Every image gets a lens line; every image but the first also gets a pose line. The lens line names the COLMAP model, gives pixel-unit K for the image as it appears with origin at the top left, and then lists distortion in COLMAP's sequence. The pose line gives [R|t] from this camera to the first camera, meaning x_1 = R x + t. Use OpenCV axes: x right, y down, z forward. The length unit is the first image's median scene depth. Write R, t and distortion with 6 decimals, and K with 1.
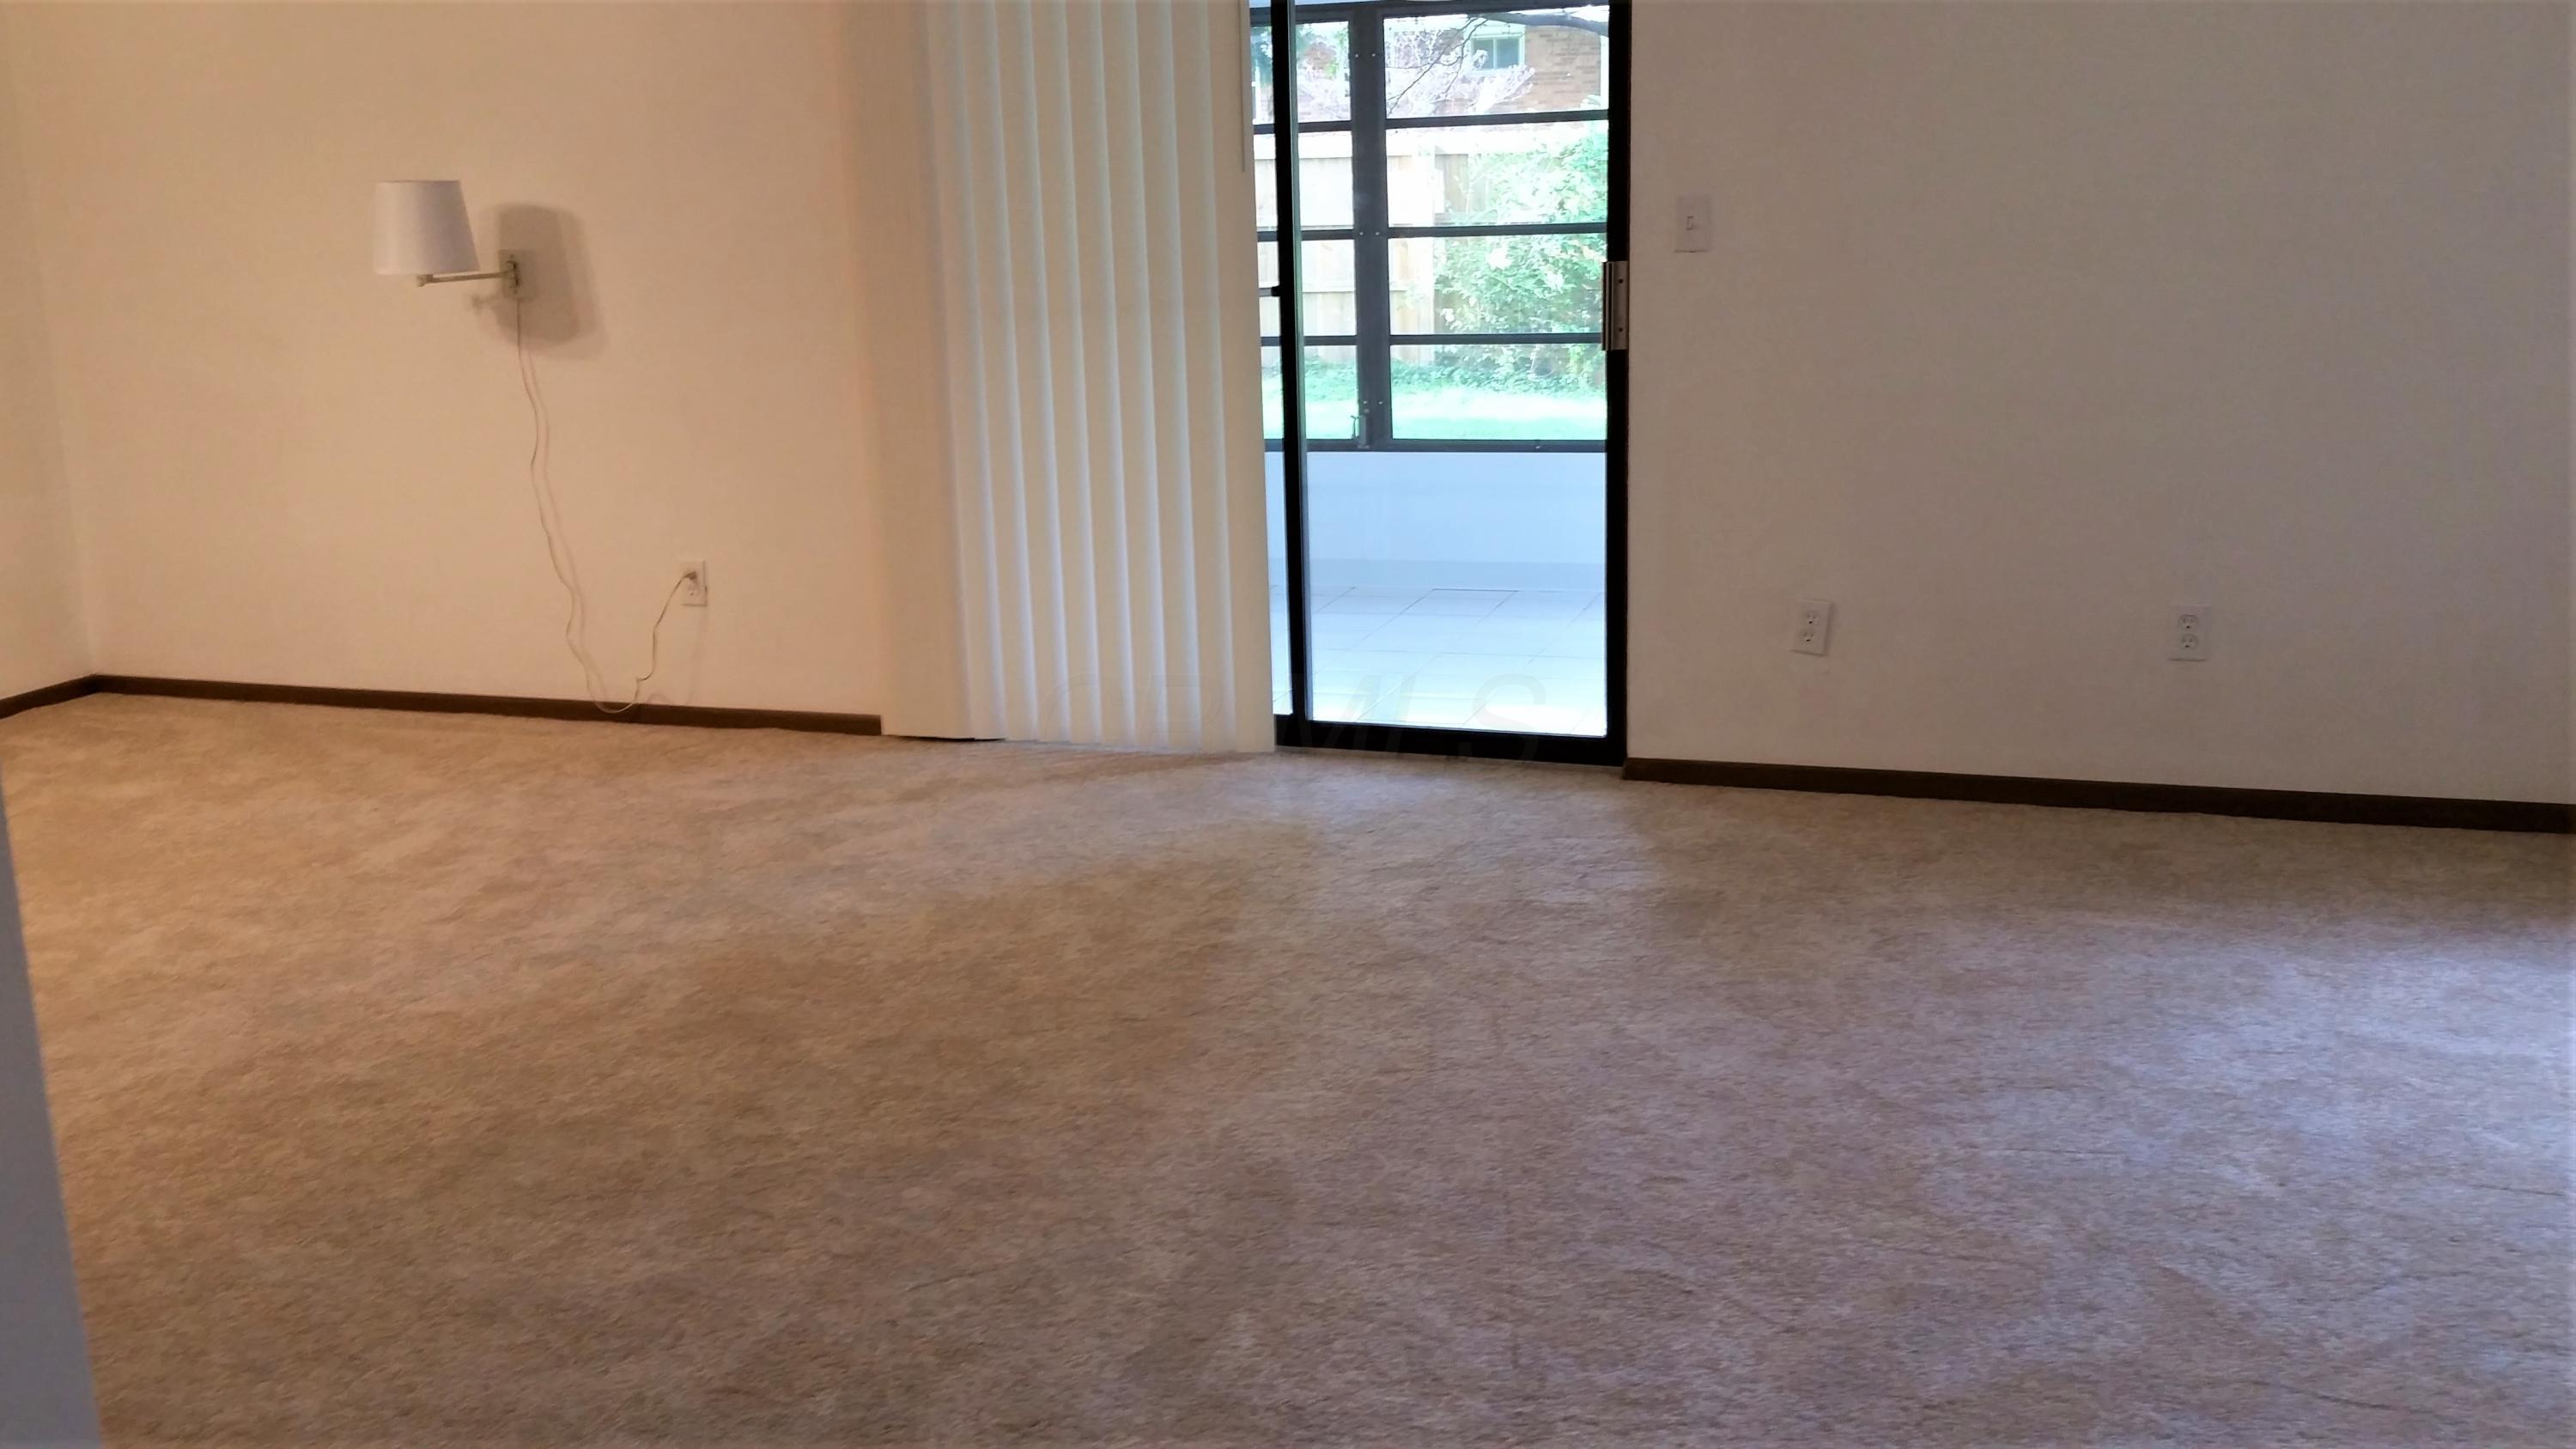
lens RADIAL K [[2100.3, 0, 1288.0], [0, 2100.3, 724.5], [0, 0, 1]] dist [0.008808, 0.000797]
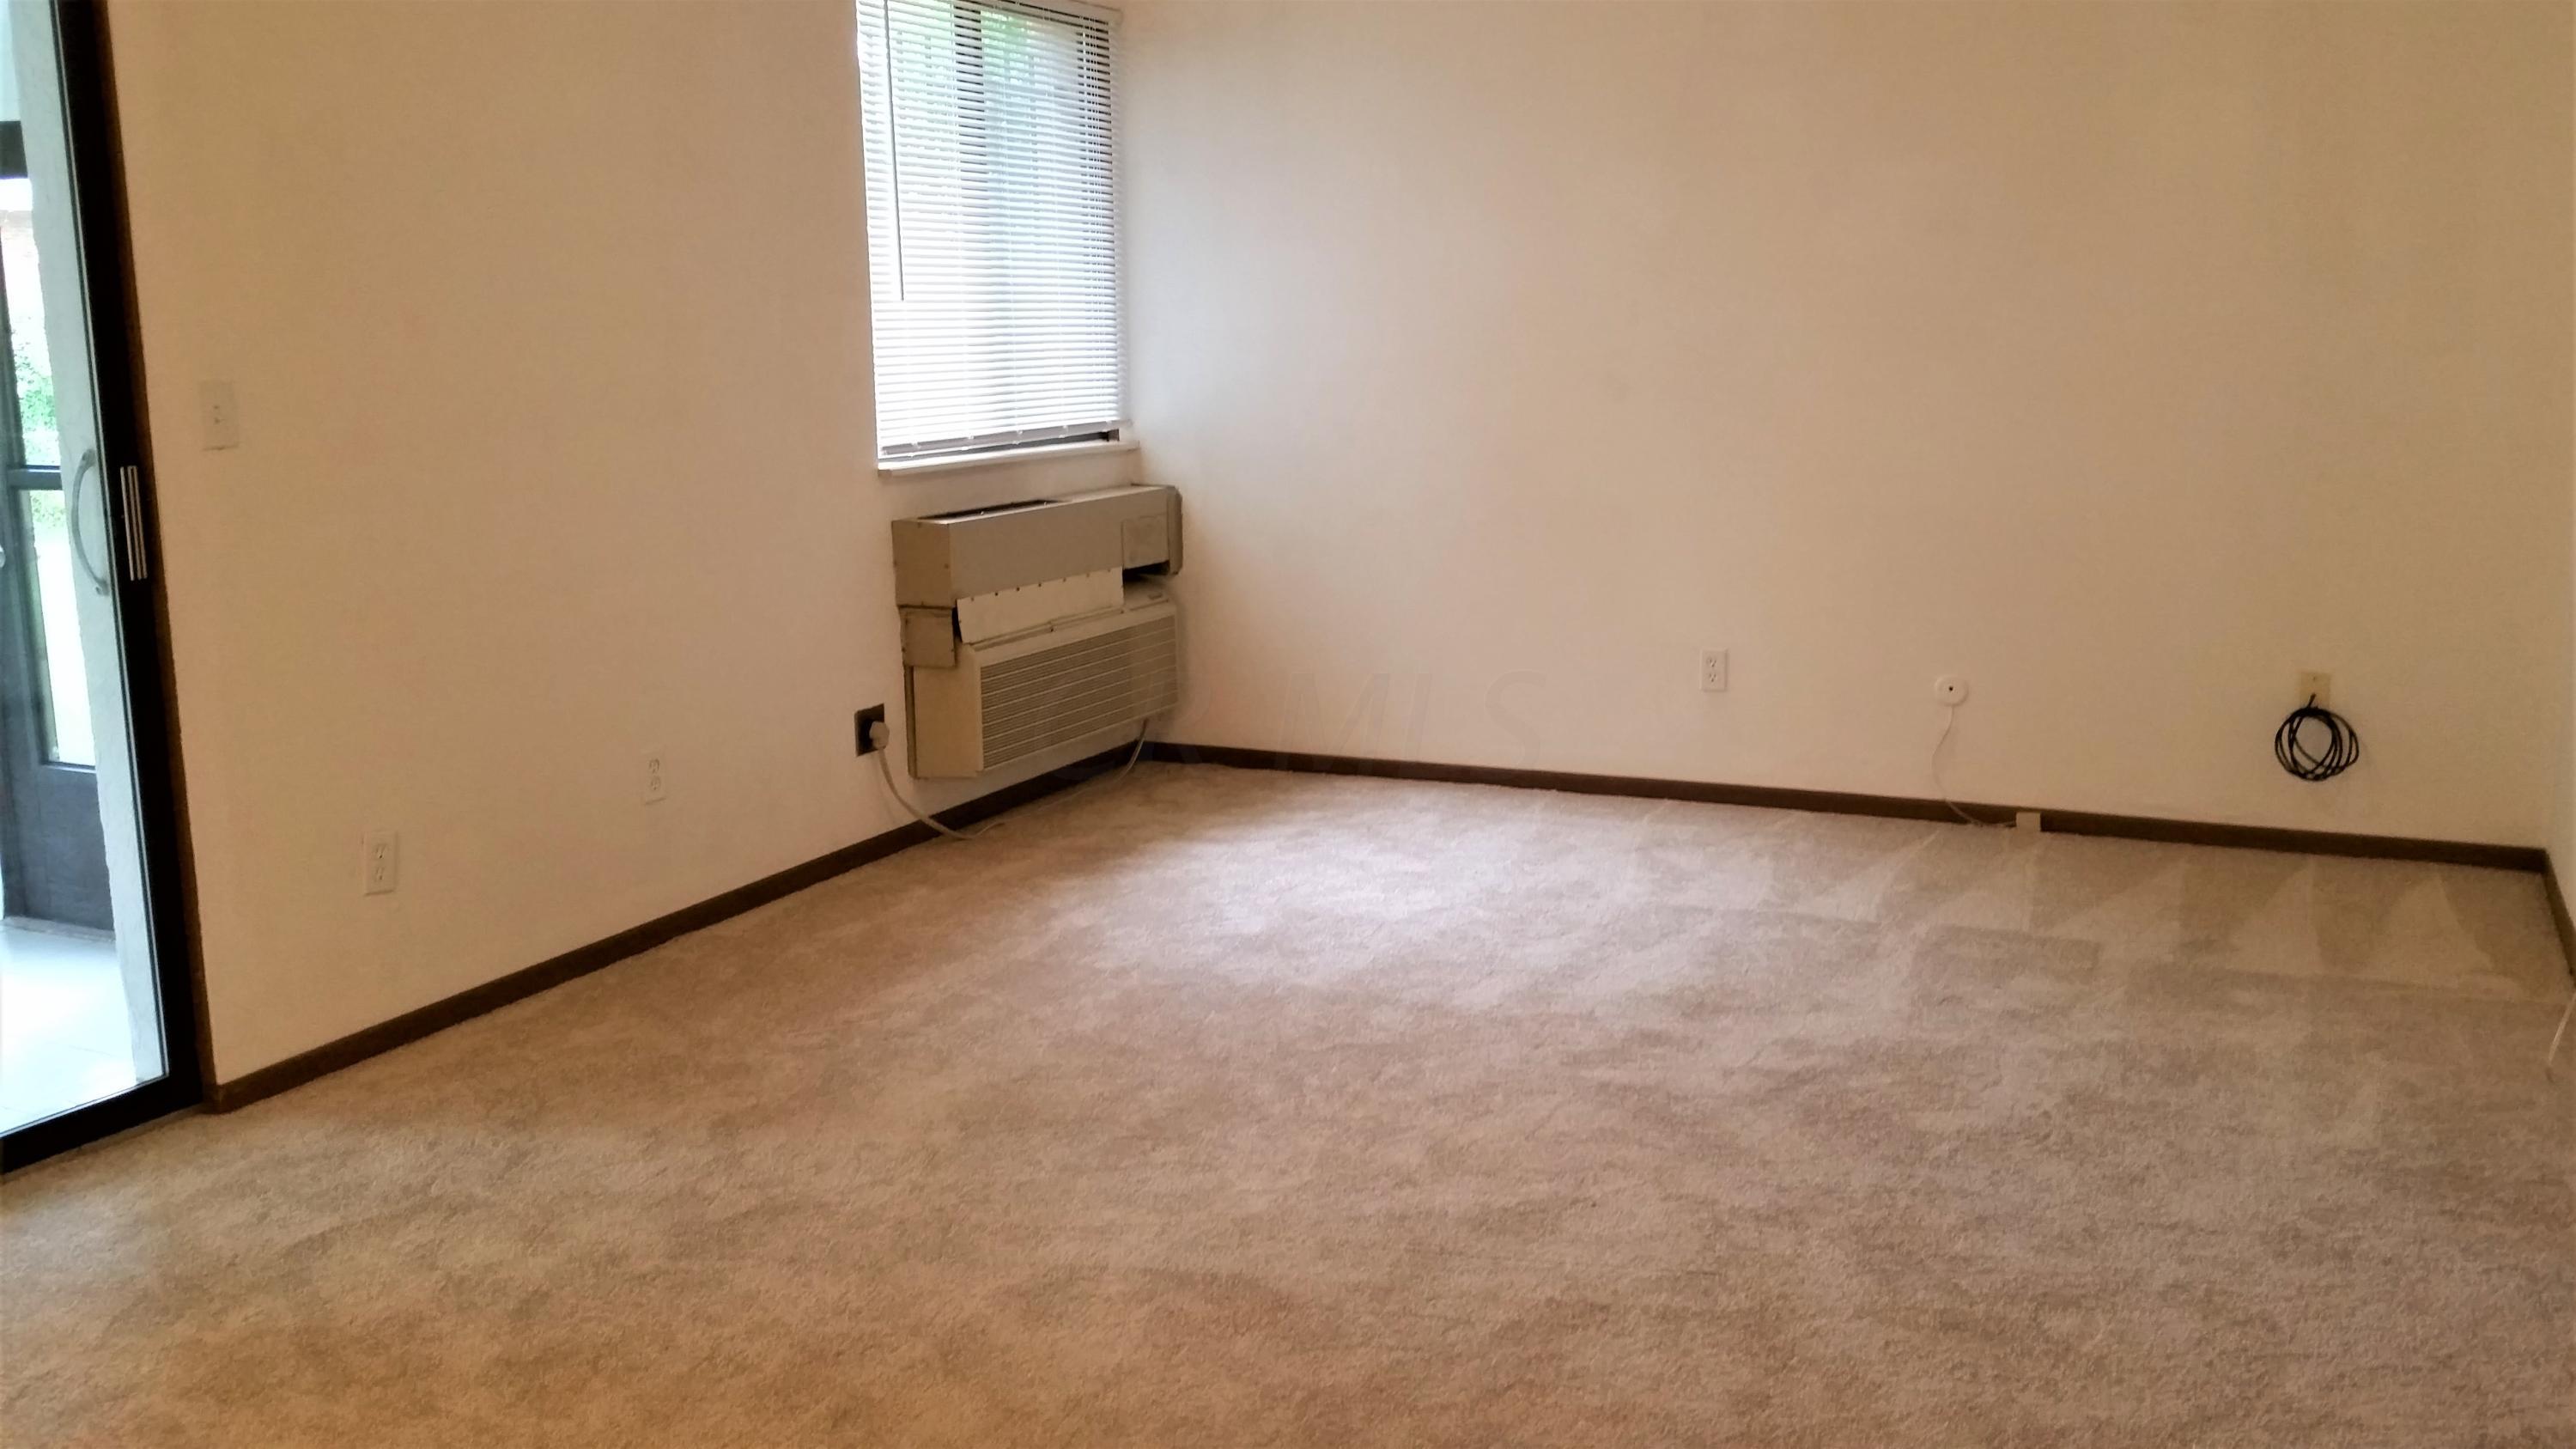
lens RADIAL K [[2100.3, 0, 1288.0], [0, 2100.3, 724.5], [0, 0, 1]] dist [0.008808, 0.000797]
pose [[0.106305, -0.162126, 0.981027, -0.584527], [0.242262, 0.961109, 0.132583, -0.130321], [-0.964369, 0.223571, 0.141448, 0.509096]]
